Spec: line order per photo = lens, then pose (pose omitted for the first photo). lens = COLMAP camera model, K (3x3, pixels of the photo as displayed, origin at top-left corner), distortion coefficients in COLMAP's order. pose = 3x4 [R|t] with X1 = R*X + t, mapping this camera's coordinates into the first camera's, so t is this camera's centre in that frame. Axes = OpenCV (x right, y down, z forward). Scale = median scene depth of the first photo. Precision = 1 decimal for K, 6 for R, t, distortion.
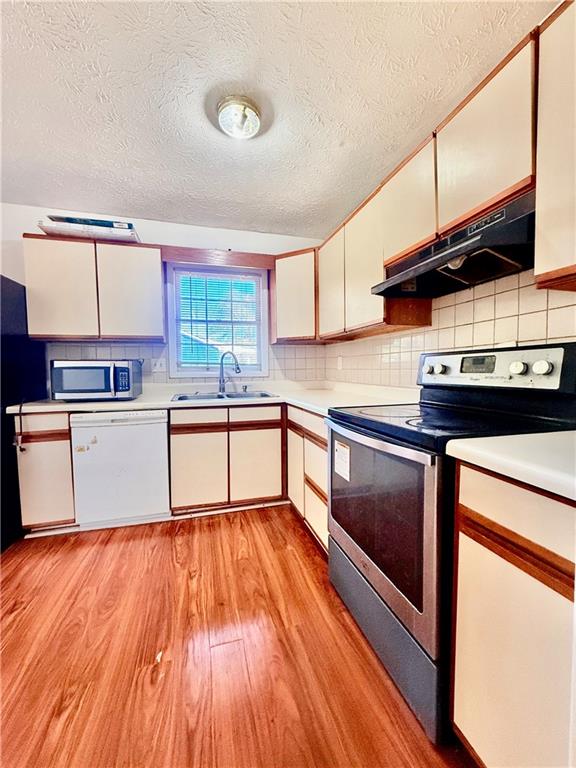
lens RADIAL K [[306.2, 0, 288.0], [0, 306.2, 384.0], [0, 0, 1]] dist [-0.000753, 0.000081]
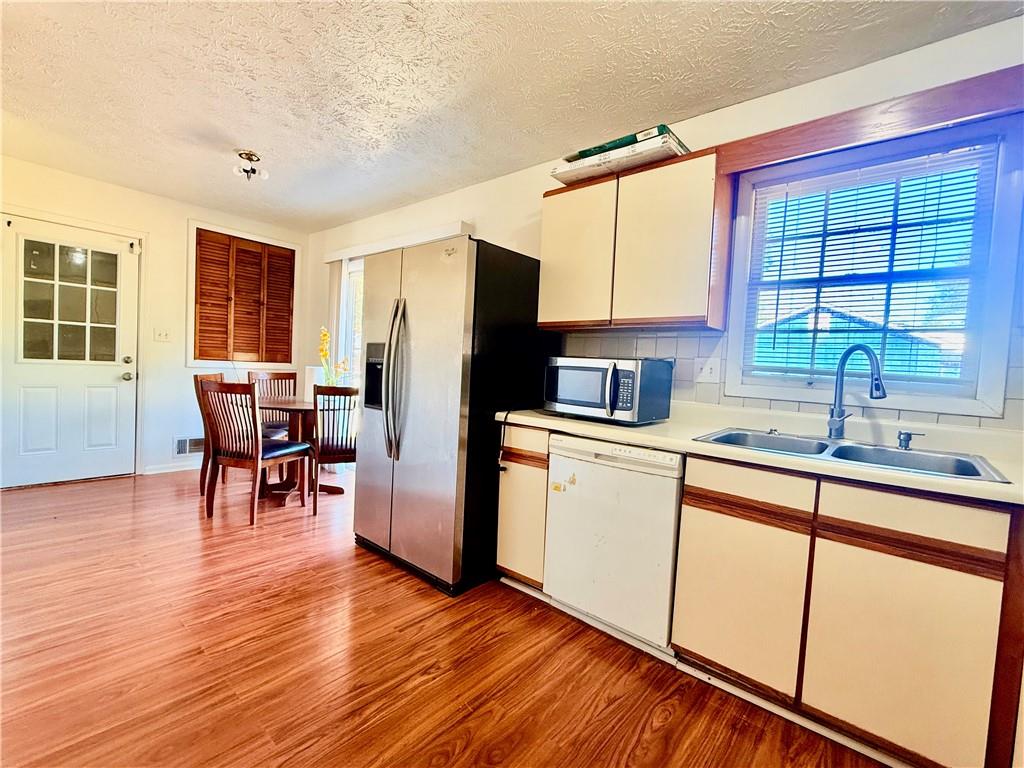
lens RADIAL K [[458.3, 0, 512.0], [0, 458.3, 384.0], [0, 0, 1]] dist [0.001742, 0.000108]
pose [[0.545505, 0.074280, -0.834810, 0.093163], [-0.096789, 0.994984, 0.025286, -0.028829], [0.832500, 0.067007, 0.549958, 0.314146]]
